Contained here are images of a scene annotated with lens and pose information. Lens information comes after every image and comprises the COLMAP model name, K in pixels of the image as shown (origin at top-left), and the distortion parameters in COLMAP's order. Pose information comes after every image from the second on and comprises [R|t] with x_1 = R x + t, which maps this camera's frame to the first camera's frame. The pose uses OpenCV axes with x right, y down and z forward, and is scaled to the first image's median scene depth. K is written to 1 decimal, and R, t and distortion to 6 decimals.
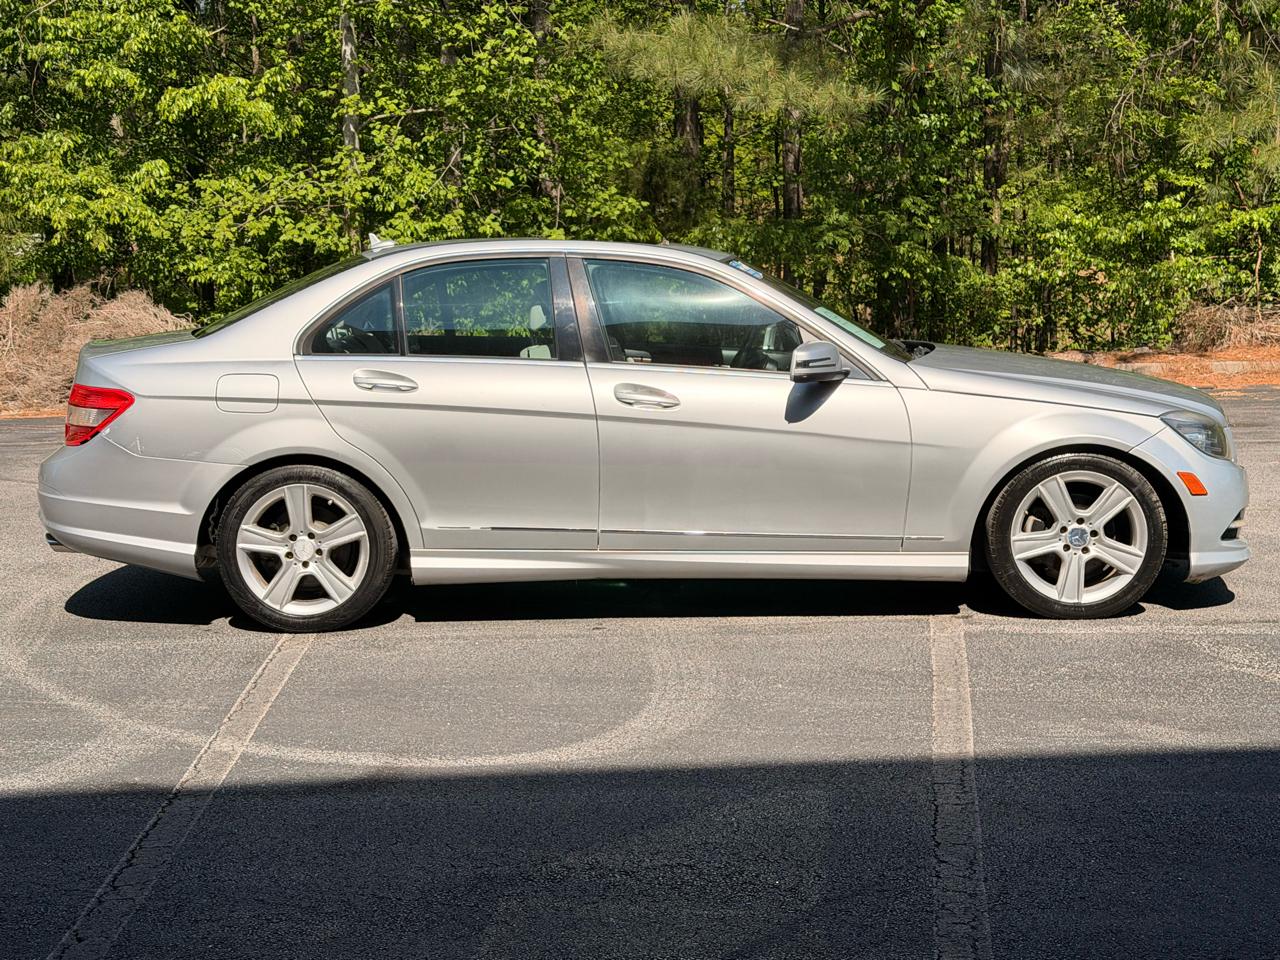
lens RADIAL K [[1892.7, 0, 640.0], [0, 1892.7, 480.0], [0, 0, 1]] dist [0.207914, -0.443563]
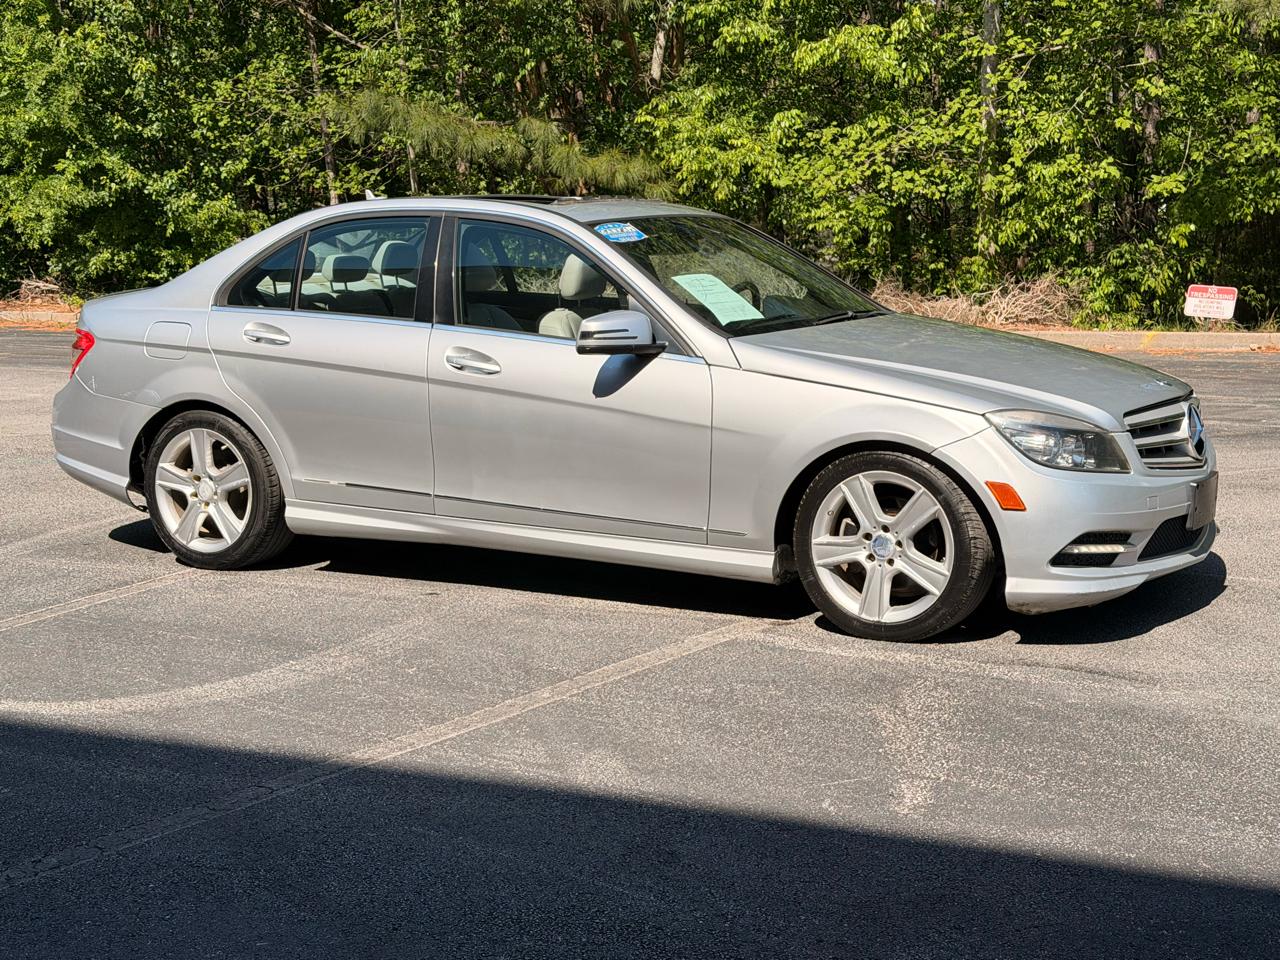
lens RADIAL K [[1892.7, 0, 640.0], [0, 1892.7, 480.0], [0, 0, 1]] dist [0.207914, -0.443563]
pose [[0.877145, 0.076974, -0.474017, 0.537260], [-0.062547, 0.996974, 0.046157, -0.033377], [0.476135, -0.010838, 0.879305, 0.183006]]
